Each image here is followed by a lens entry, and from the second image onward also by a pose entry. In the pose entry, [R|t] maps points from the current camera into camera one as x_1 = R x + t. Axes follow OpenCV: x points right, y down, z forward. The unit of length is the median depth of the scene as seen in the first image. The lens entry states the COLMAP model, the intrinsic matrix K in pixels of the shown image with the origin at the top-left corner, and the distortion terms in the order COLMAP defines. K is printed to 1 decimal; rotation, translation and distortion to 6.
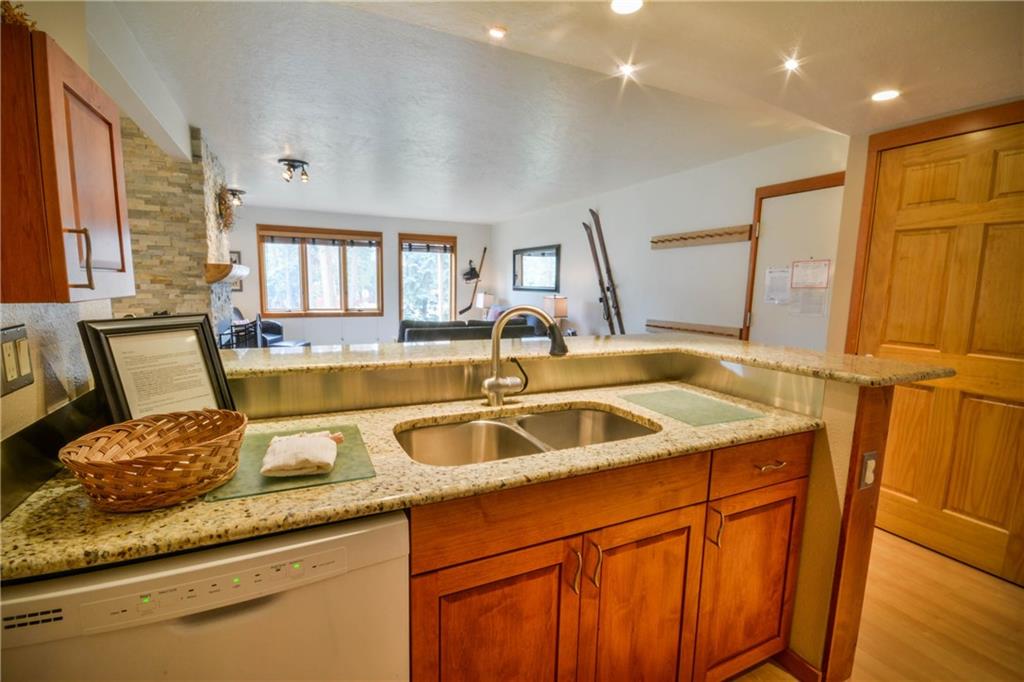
lens RADIAL K [[450.8, 0, 506.5], [0, 450.8, 344.7], [0, 0, 1]] dist [-0.006780, -0.000664]
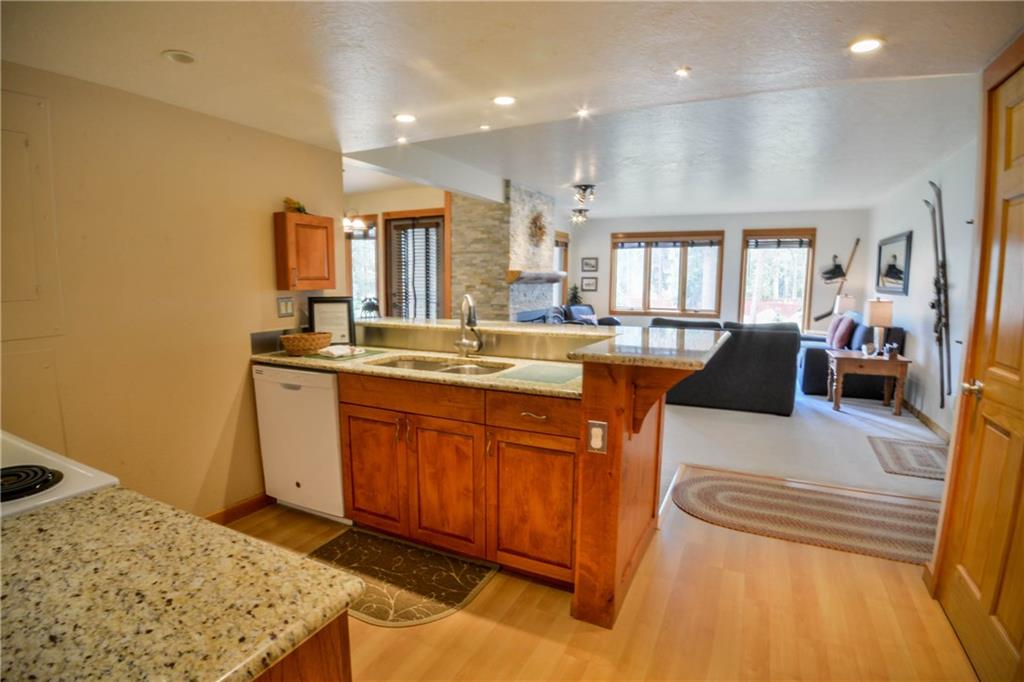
lens RADIAL K [[496.0, 0, 504.2], [0, 496.0, 345.6], [0, 0, 1]] dist [-0.055546, -0.002376]
pose [[0.625903, 0.086551, -0.775083, 0.282998], [-0.096002, 0.994815, 0.033564, 0.003720], [0.773969, 0.053401, 0.630967, -0.002236]]
